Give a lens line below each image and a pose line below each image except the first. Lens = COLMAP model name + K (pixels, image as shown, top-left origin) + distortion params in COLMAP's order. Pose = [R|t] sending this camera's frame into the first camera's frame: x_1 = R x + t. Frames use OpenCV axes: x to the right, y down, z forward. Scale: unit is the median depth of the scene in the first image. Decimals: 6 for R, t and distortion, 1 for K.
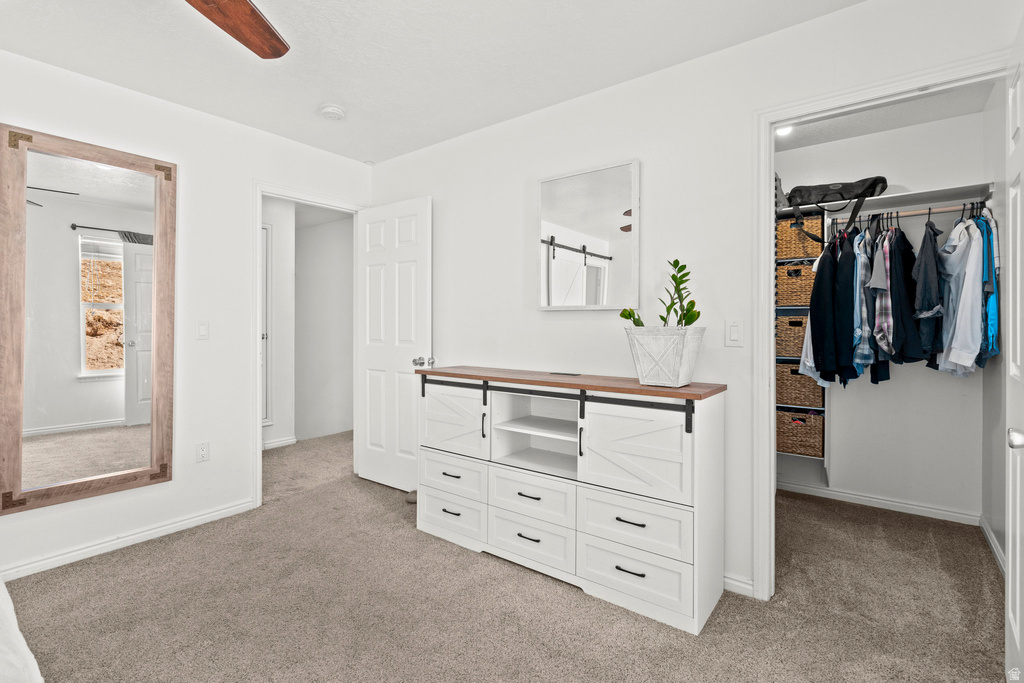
lens RADIAL K [[476.3, 0, 510.6], [0, 476.3, 321.0], [0, 0, 1]] dist [-0.001272, 0.000084]
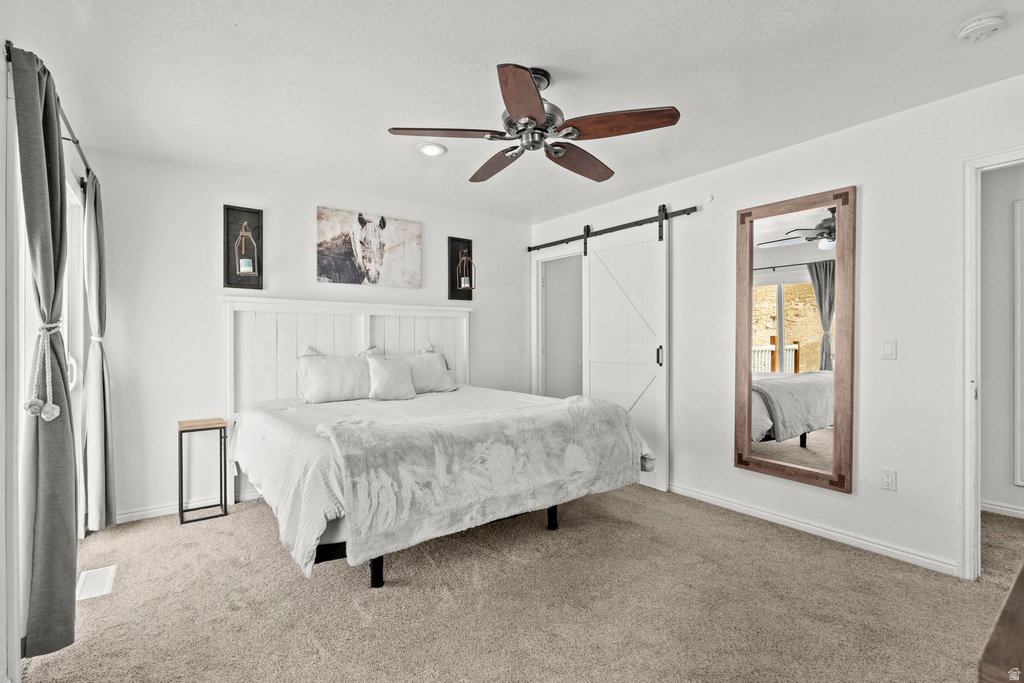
lens RADIAL K [[467.0, 0, 513.4], [0, 467.0, 336.3], [0, 0, 1]] dist [-0.008545, 0.000474]
pose [[-0.265296, -0.006126, -0.964148, 0.459948], [0.002902, 0.999970, -0.007152, -0.001833], [0.964163, -0.004696, -0.265270, 0.573074]]
